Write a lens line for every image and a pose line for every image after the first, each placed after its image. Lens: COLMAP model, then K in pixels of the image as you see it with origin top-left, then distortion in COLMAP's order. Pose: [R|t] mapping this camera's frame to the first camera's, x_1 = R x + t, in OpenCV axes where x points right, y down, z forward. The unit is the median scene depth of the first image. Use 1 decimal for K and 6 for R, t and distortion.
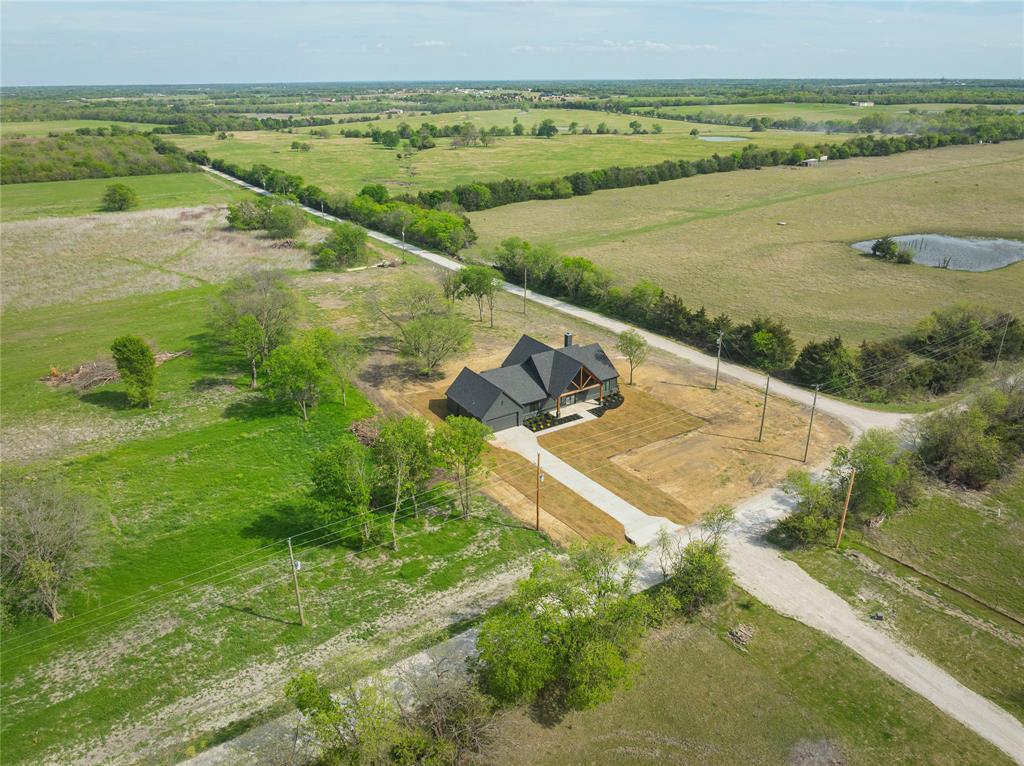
lens RADIAL K [[716.0, 0, 514.8], [0, 716.0, 384.1], [0, 0, 1]] dist [-0.026768, 0.014247]
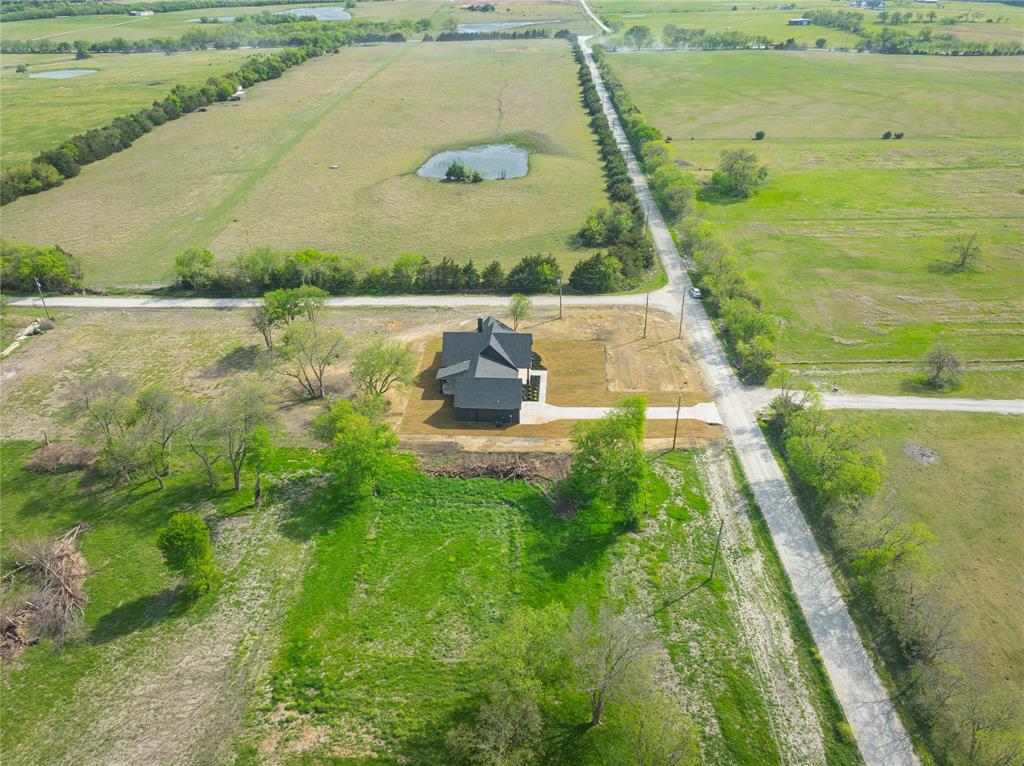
lens RADIAL K [[716.0, 0, 514.8], [0, 716.0, 384.1], [0, 0, 1]] dist [-0.026768, 0.014247]
pose [[0.595106, -0.408220, 0.692247, -0.432288], [0.322027, 0.910332, 0.259988, -0.149977], [-0.736307, 0.068202, 0.673202, 0.122948]]
